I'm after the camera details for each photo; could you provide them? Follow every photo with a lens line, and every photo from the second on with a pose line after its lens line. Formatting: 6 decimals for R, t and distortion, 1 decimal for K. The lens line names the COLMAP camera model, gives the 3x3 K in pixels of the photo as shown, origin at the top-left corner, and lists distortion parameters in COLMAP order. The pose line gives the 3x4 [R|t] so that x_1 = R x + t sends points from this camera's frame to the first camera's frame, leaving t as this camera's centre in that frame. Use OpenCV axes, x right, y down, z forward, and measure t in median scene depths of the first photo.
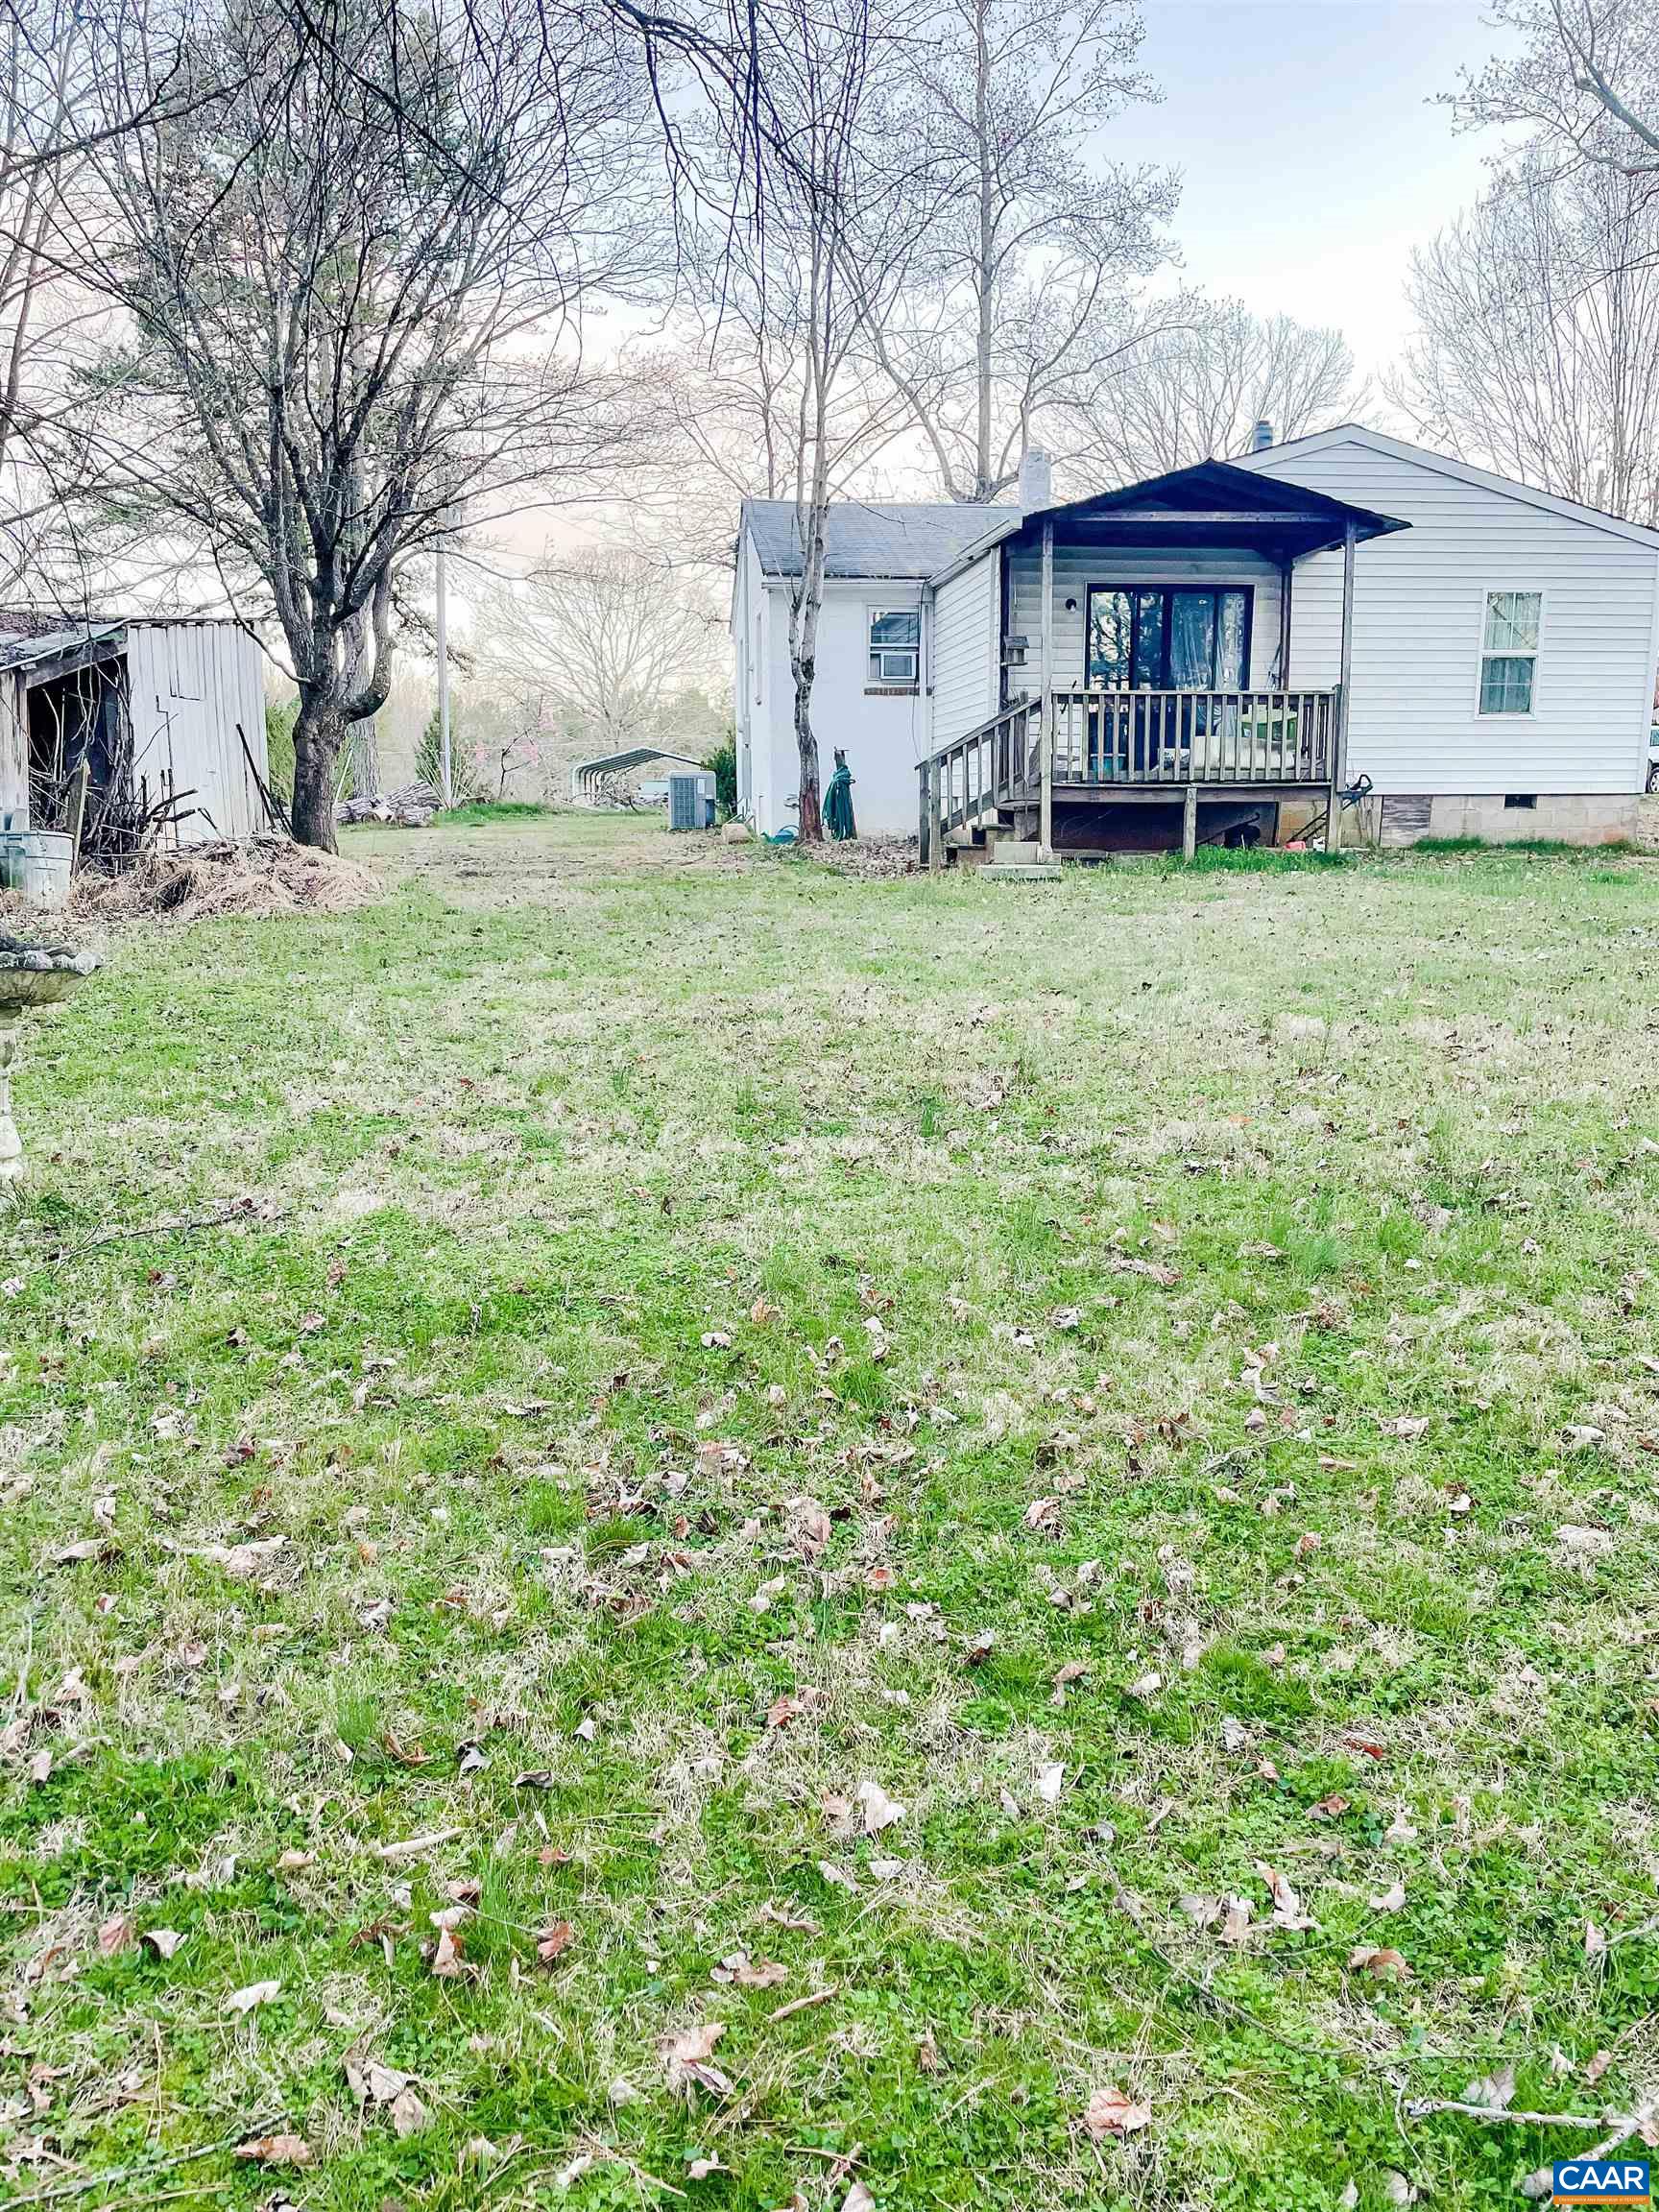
lens RADIAL K [[1677.6, 0, 828.6], [0, 1677.6, 1096.3], [0, 0, 1]] dist [0.071775, -0.080826]
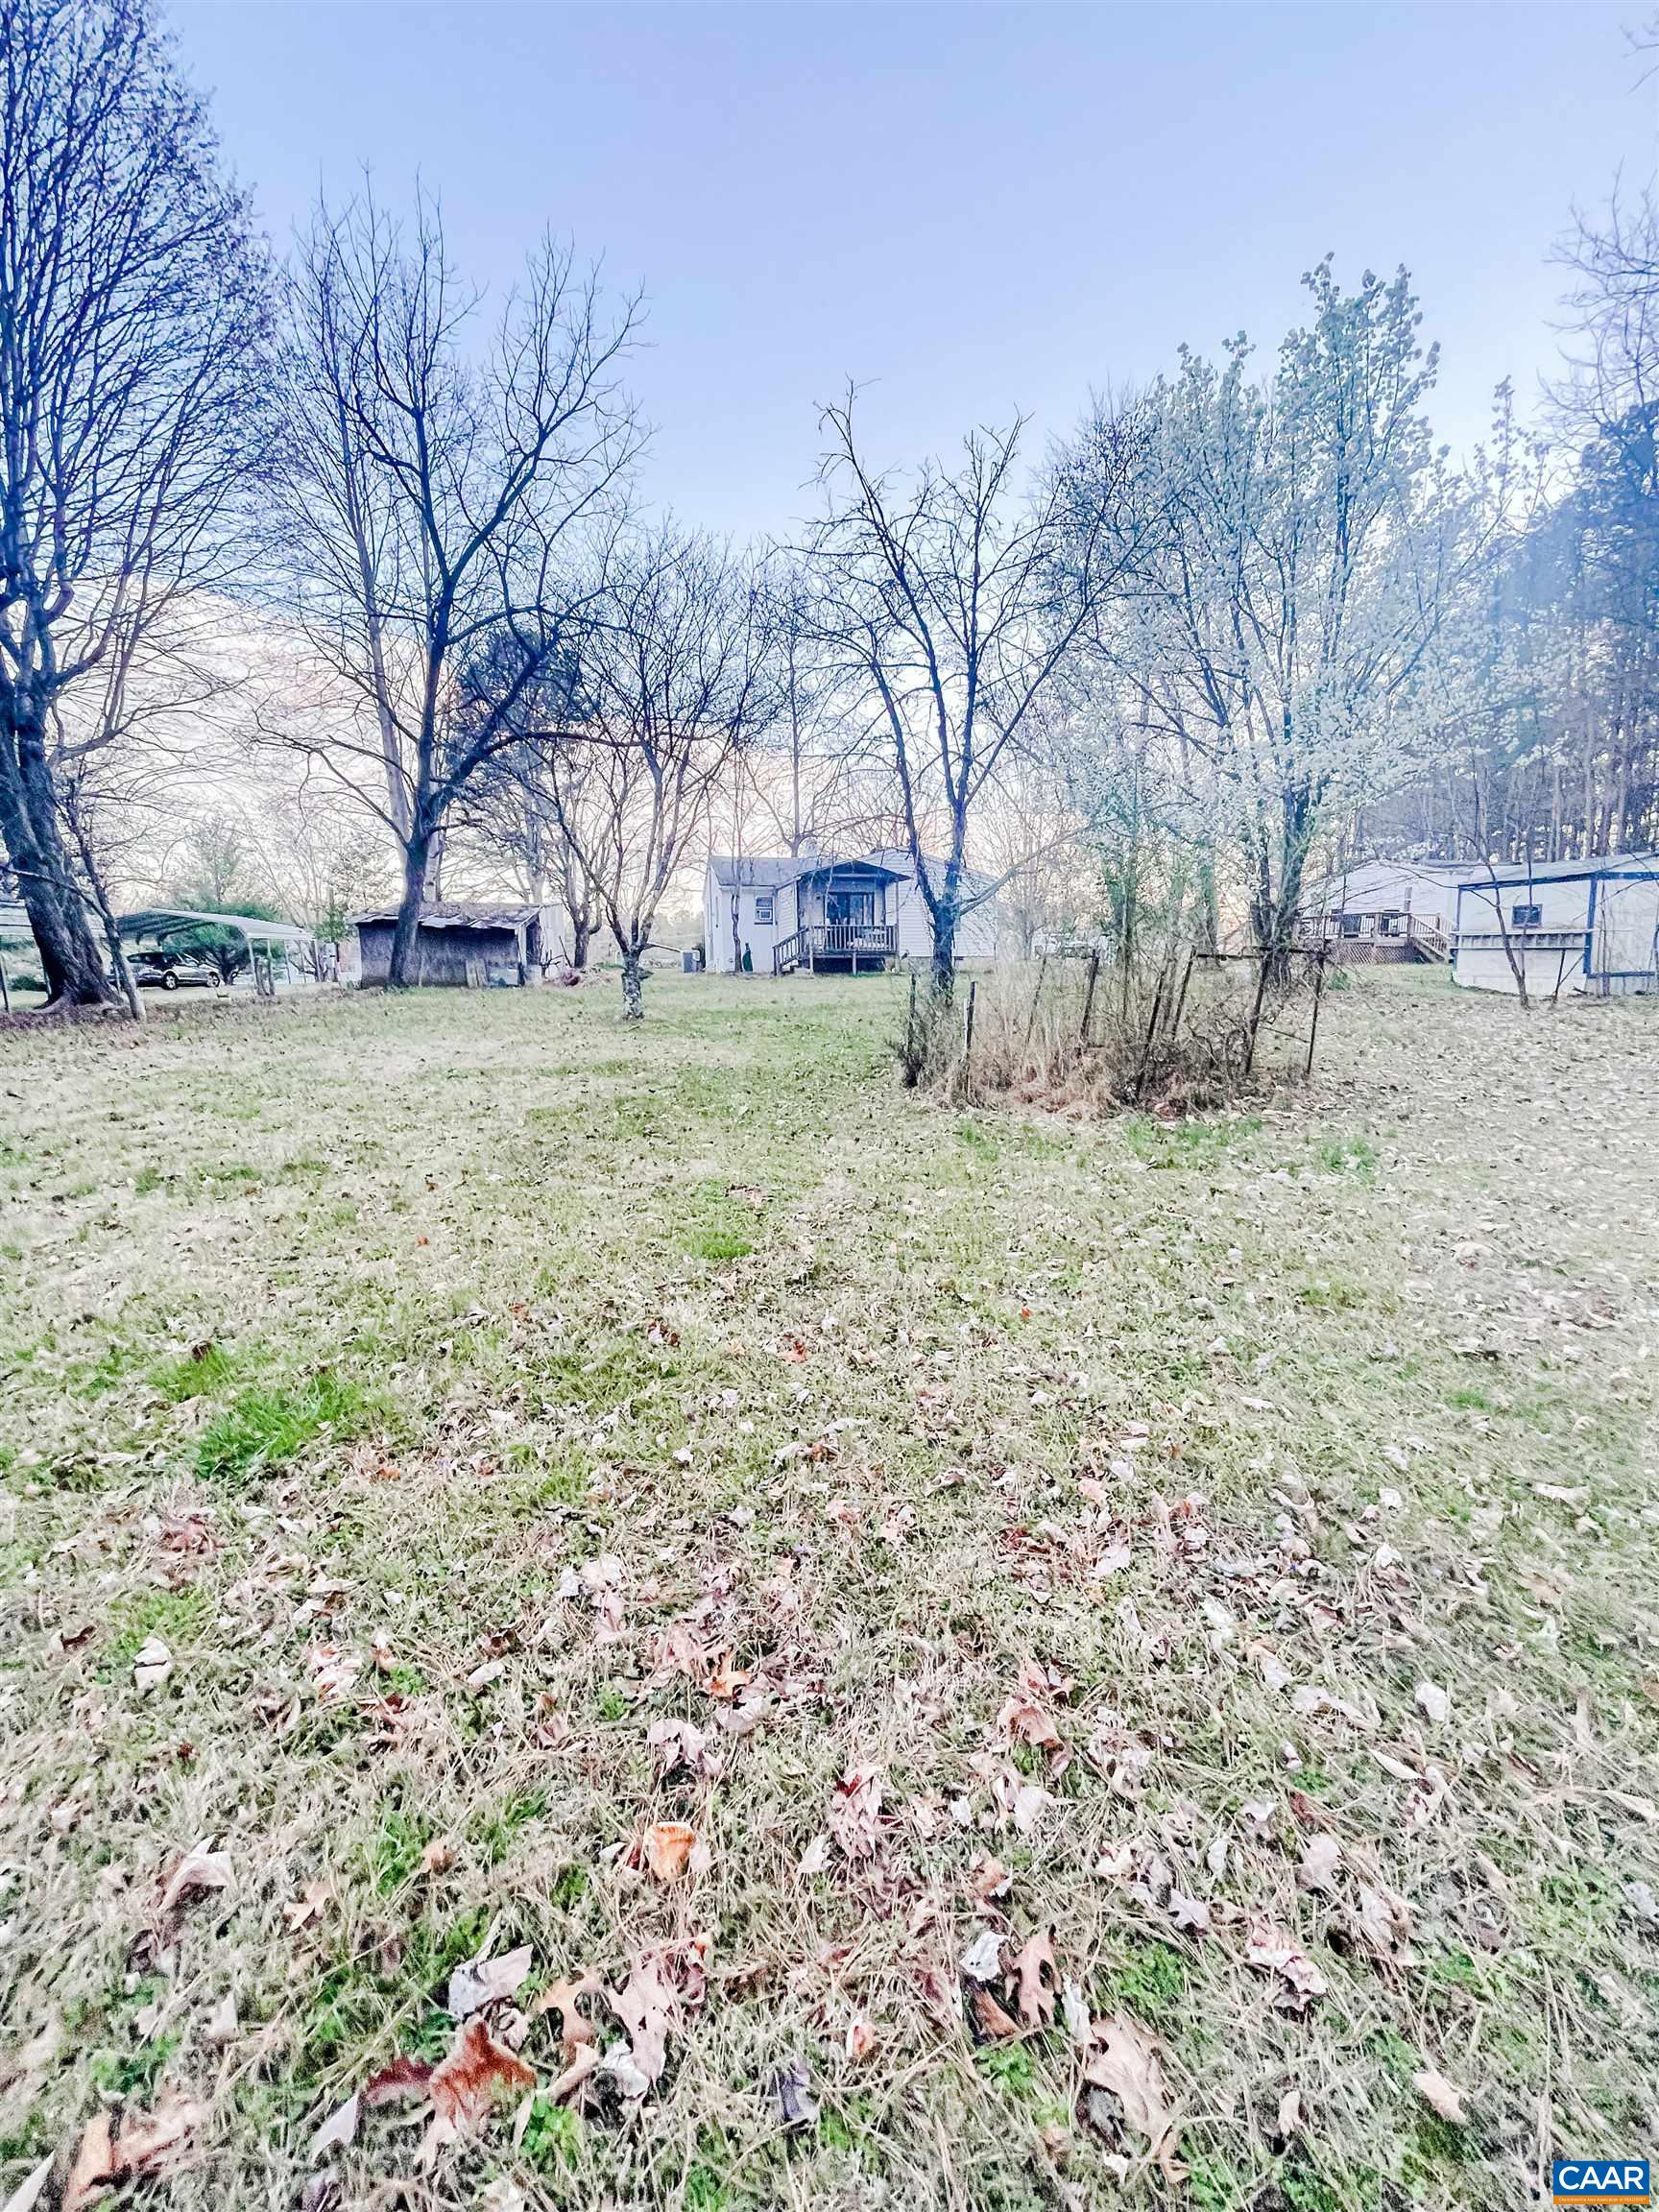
lens RADIAL K [[894.9, 0, 832.3], [0, 894.9, 1100.4], [0, 0, 1]] dist [-0.002248, -0.000422]
pose [[0.993187, -0.019362, 0.114910, -0.036966], [0.023114, 0.999239, -0.031411, 0.155108], [-0.114214, 0.033853, 0.992879, -0.713001]]
